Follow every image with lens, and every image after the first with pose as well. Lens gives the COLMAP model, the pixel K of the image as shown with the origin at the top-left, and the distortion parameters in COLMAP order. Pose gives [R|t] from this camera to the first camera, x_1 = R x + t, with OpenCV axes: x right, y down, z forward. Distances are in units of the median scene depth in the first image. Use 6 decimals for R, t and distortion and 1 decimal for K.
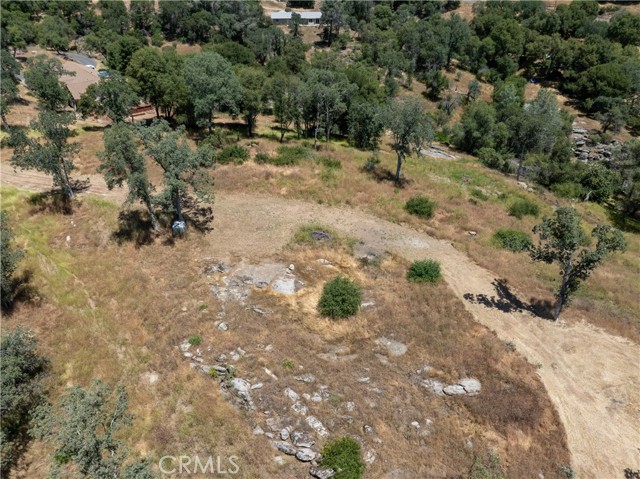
lens RADIAL K [[450.2, 0, 320.0], [0, 450.2, 239.5], [0, 0, 1]] dist [-0.042862, 0.003778]
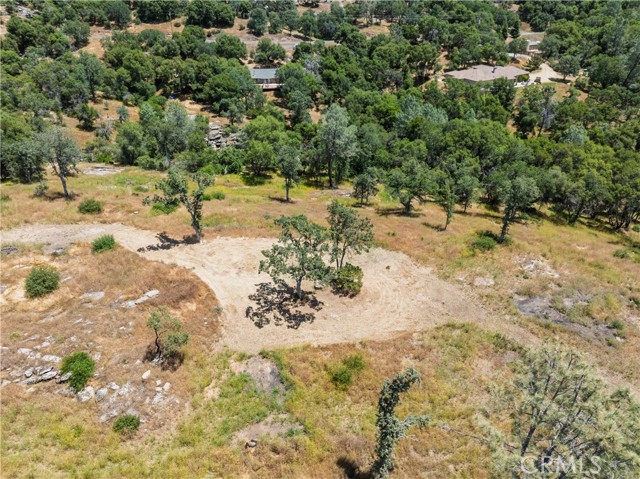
lens RADIAL K [[450.3, 0, 320.0], [0, 450.3, 239.5], [0, 0, 1]] dist [-0.062908, 0.036415]
pose [[0.765625, -0.331551, 0.551264, -0.000788], [0.358718, 0.931387, 0.061966, 0.101322], [-0.533985, 0.150306, 0.832026, -0.227666]]
